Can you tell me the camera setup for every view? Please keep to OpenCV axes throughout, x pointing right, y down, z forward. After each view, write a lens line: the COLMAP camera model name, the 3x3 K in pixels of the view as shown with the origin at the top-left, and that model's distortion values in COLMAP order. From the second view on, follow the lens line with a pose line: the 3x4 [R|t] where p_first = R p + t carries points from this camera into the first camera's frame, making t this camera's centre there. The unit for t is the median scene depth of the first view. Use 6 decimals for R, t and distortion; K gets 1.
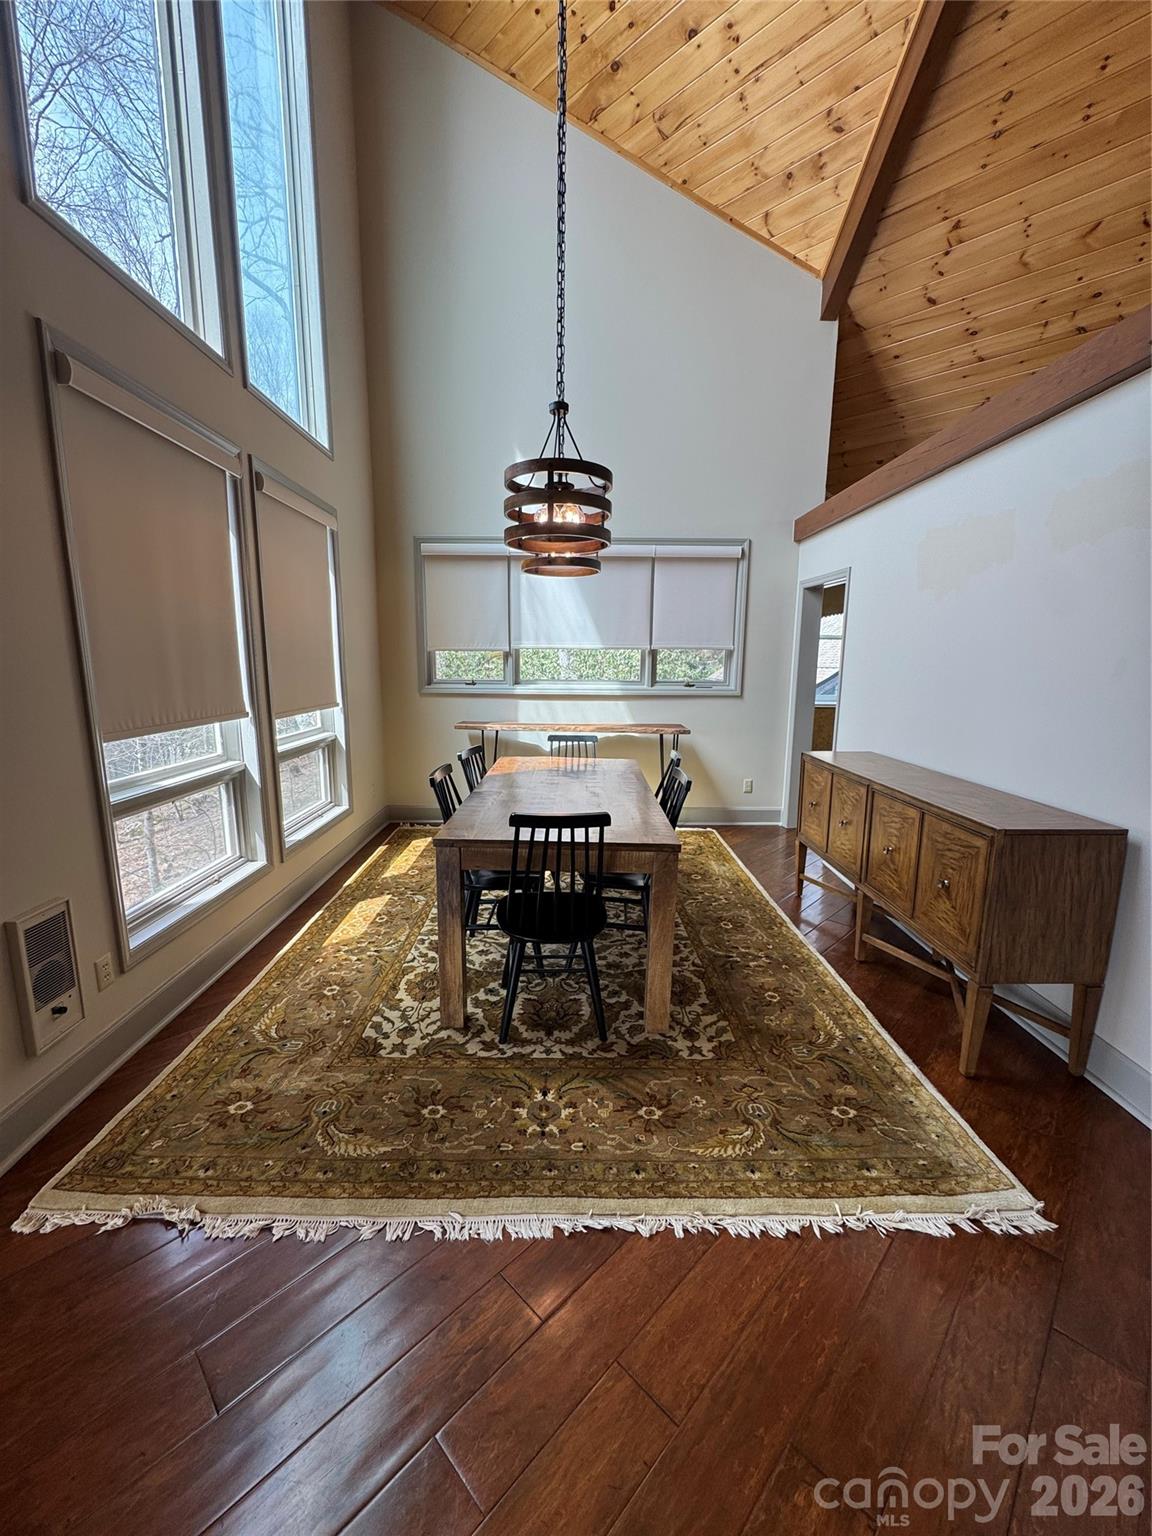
lens RADIAL K [[619.7, 0, 576.0], [0, 619.7, 768.0], [0, 0, 1]] dist [-0.001441, 0.000081]
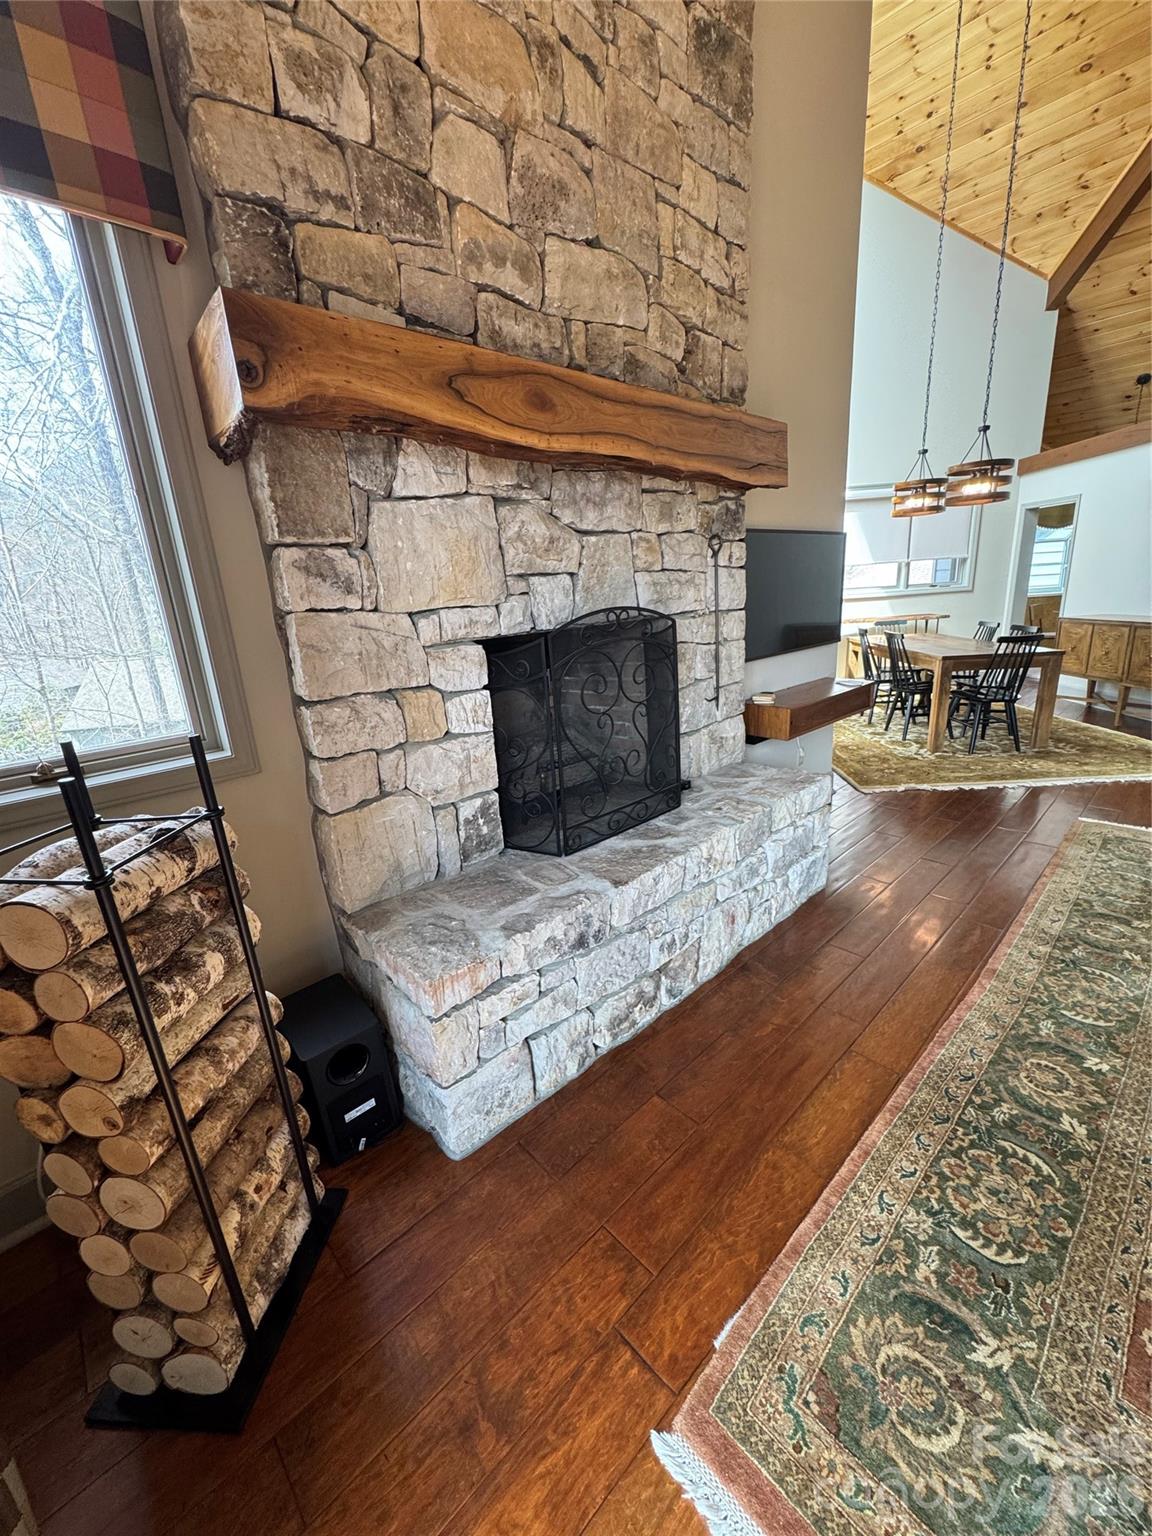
lens RADIAL K [[613.4, 0, 576.0], [0, 613.4, 768.0], [0, 0, 1]] dist [-0.004073, 0.000419]
pose [[0.996642, -0.056905, -0.058872, -0.719217], [0.063077, 0.992048, 0.108914, 0.096954], [0.052206, -0.112261, 0.992306, -0.610584]]
